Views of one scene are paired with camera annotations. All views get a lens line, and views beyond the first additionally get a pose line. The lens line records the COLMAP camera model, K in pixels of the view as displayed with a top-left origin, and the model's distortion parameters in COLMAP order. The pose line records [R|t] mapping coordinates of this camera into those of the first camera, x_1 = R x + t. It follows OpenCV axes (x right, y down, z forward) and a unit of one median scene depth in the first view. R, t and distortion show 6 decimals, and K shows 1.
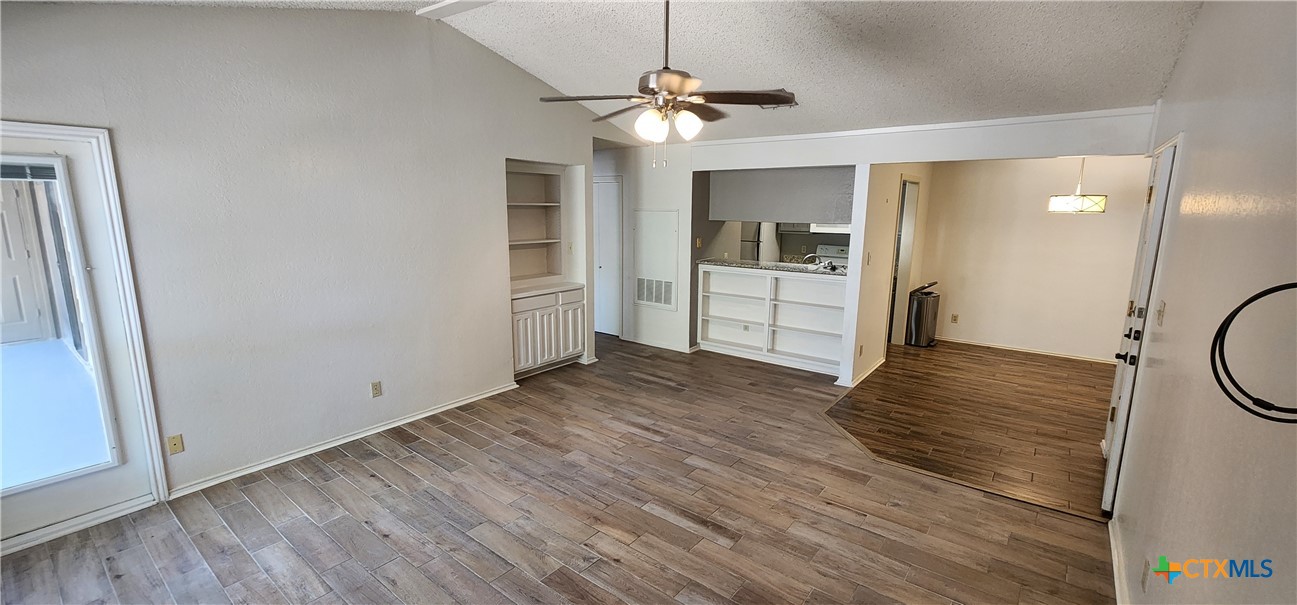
lens RADIAL K [[529.2, 0, 654.6], [0, 529.2, 307.1], [0, 0, 1]] dist [0.001324, -0.000715]
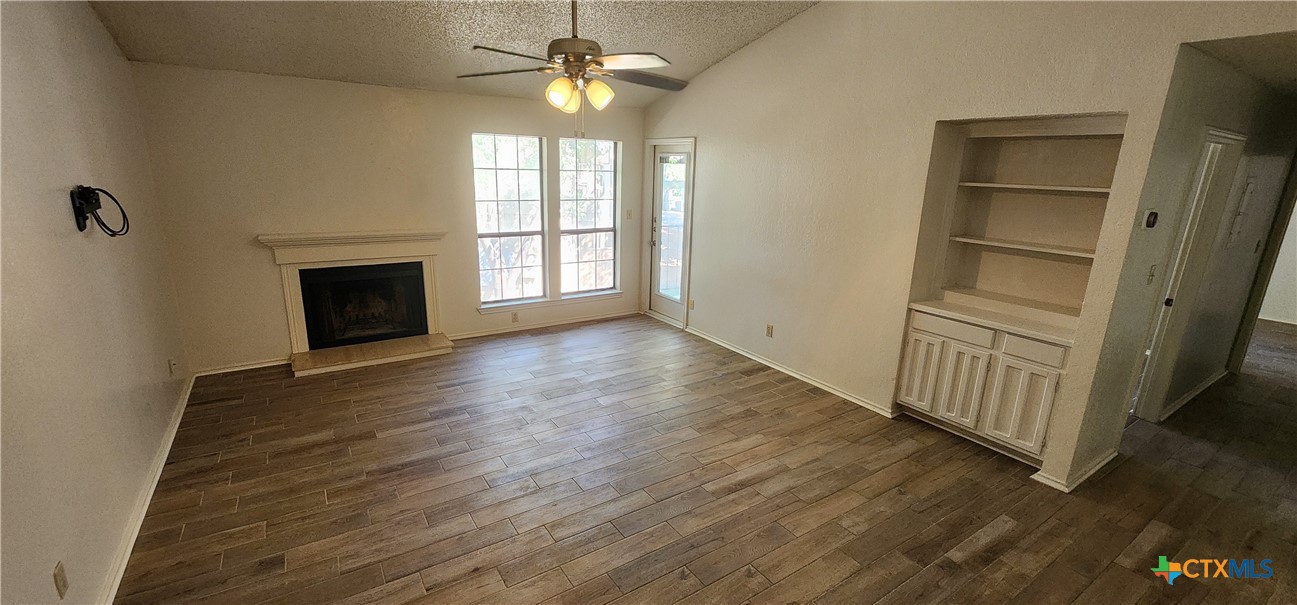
lens RADIAL K [[529.2, 0, 650.4], [0, 529.2, 304.7], [0, 0, 1]] dist [0.001324, -0.000715]
pose [[-0.319916, 0.222074, -0.921052, 0.642800], [-0.207329, 0.932171, 0.296768, -0.195783], [0.924483, 0.285902, -0.252175, 0.975496]]
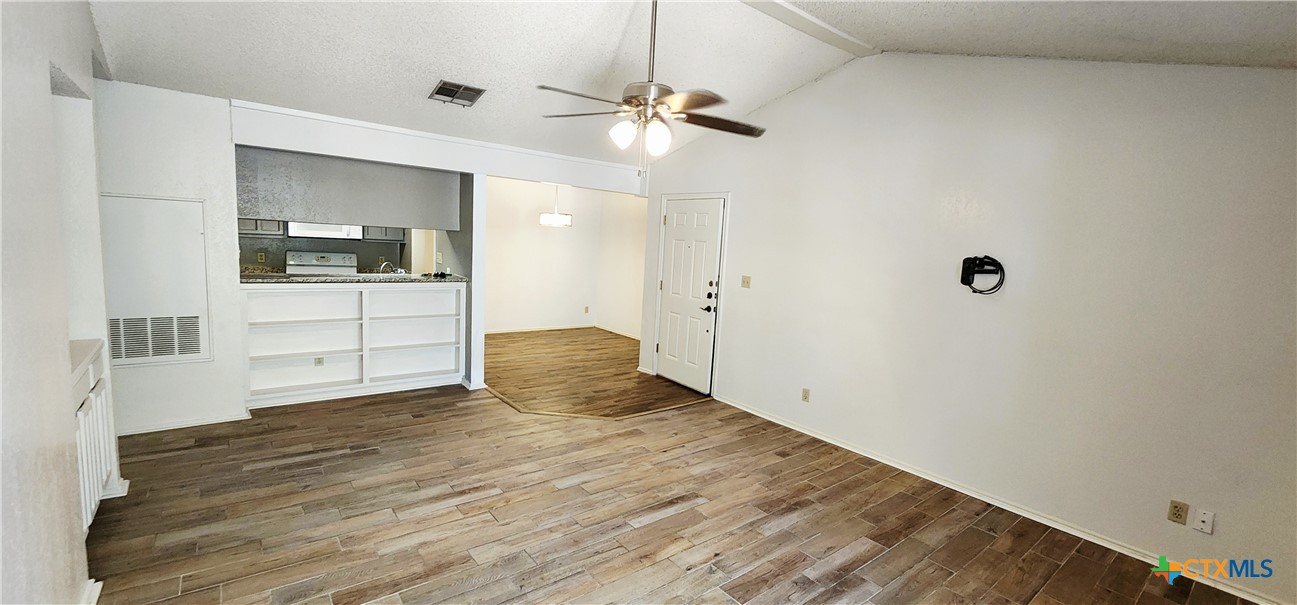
lens RADIAL K [[529.2, 0, 651.1], [0, 529.2, 306.8], [0, 0, 1]] dist [0.001324, -0.000715]
pose [[0.227631, -0.118473, 0.966513, -0.652759], [0.122411, 0.988178, 0.092299, -0.073979], [-0.966023, 0.097302, 0.239443, 0.510522]]
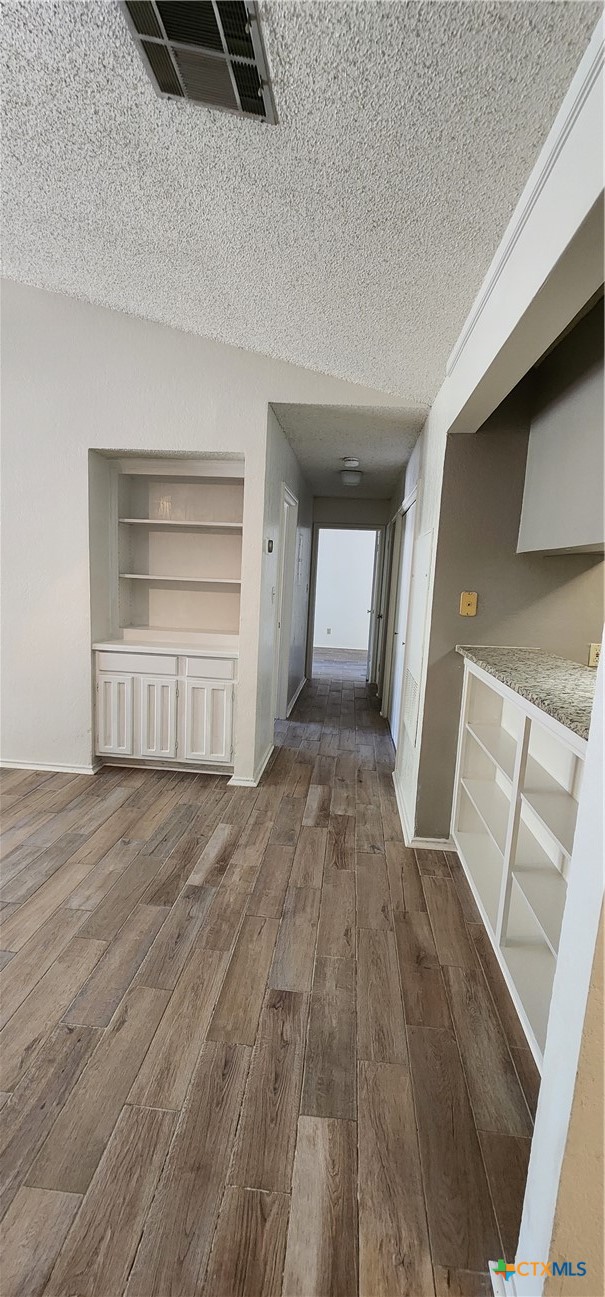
lens RADIAL K [[529.2, 0, 301.7], [0, 529.2, 653.1], [0, 0, 1]] dist [0.001324, -0.000715]
pose [[0.533969, 0.138743, -0.834043, 0.543865], [-0.200097, 0.979159, 0.034778, -0.104559], [0.821486, 0.148319, 0.550602, 0.969869]]
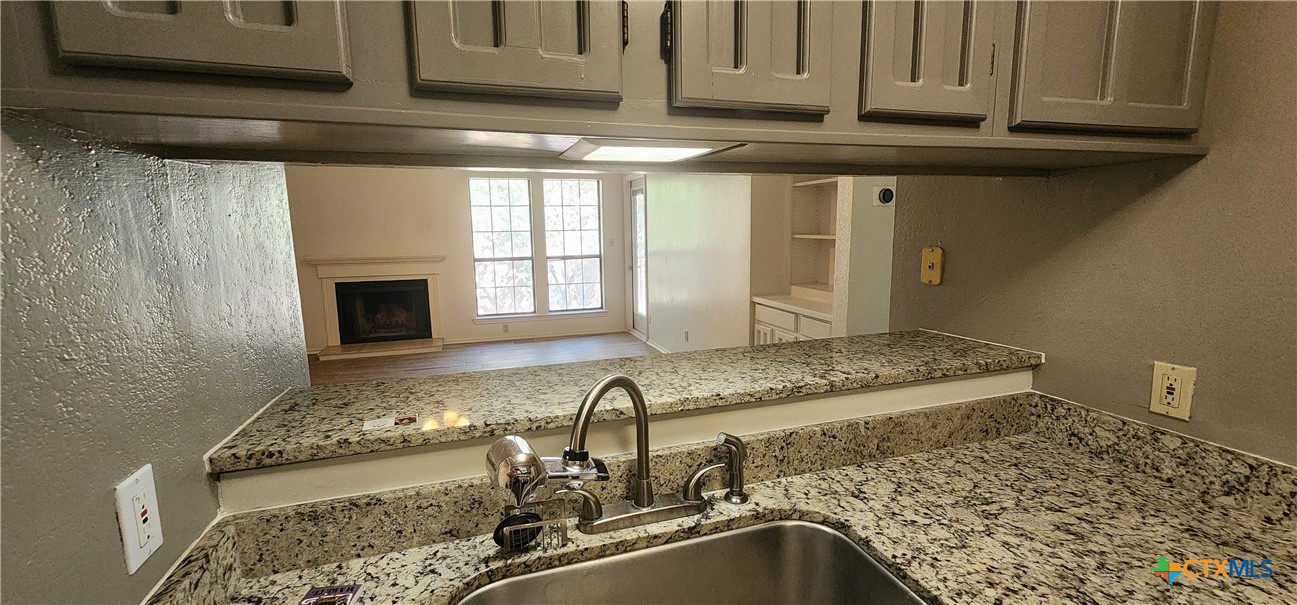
lens RADIAL K [[529.2, 0, 649.1], [0, 529.2, 308.1], [0, 0, 1]] dist [0.001324, -0.000715]
pose [[-0.561326, 0.126559, -0.817861, 0.574744], [-0.146966, 0.957288, 0.249001, -0.215878], [0.814441, 0.259968, -0.518750, 1.502750]]
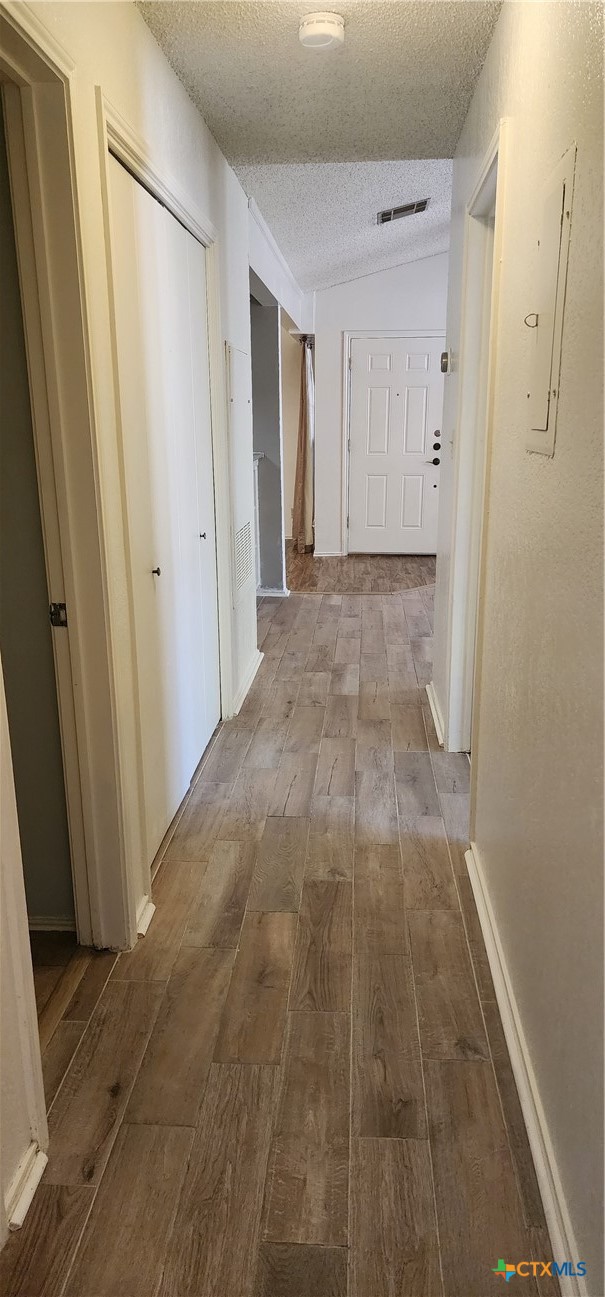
lens RADIAL K [[842.0, 0, 307.0], [0, 842.0, 651.0], [0, 0, 1]] dist [0.002466, -0.001113]
pose [[-0.559546, -0.215974, 0.800165, -0.879795], [0.175029, 0.912883, 0.368794, -0.302381], [-0.810107, 0.346409, -0.472999, 1.982020]]
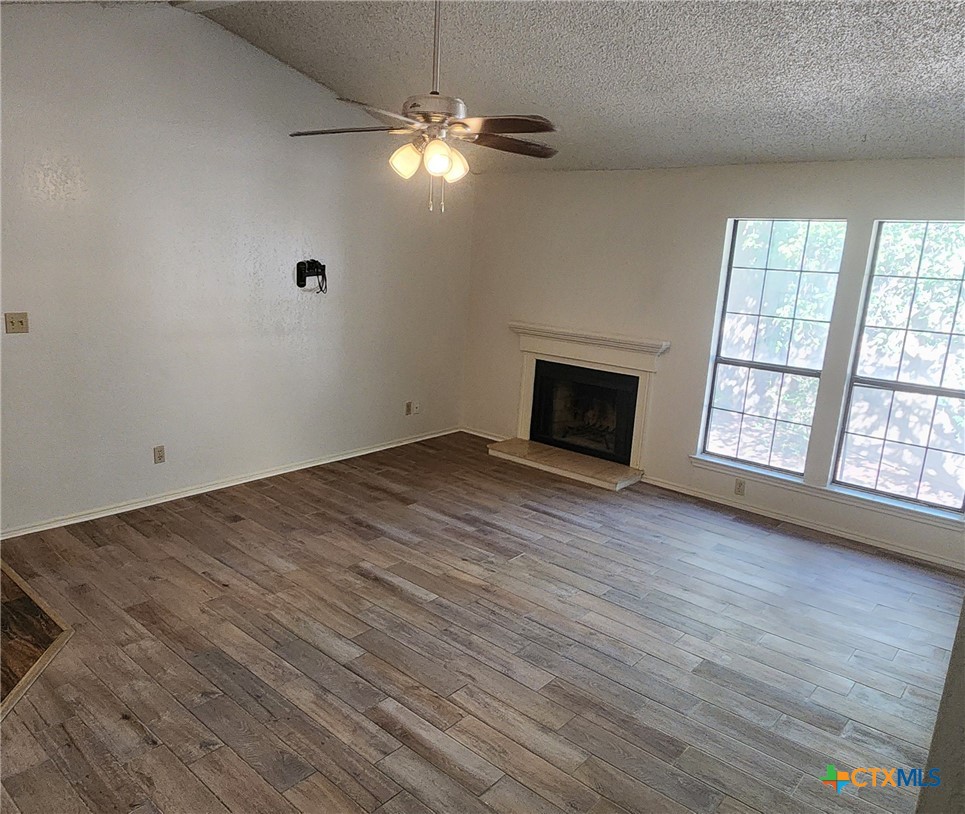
lens RADIAL K [[706.4, 0, 453.2], [0, 706.4, 416.5], [0, 0, 1]] dist [0.008005, -0.005102]
pose [[-0.995489, -0.072135, 0.061636, -0.073761], [-0.040386, 0.909968, 0.412706, -0.285684], [-0.085857, 0.408355, -0.908776, 1.423903]]
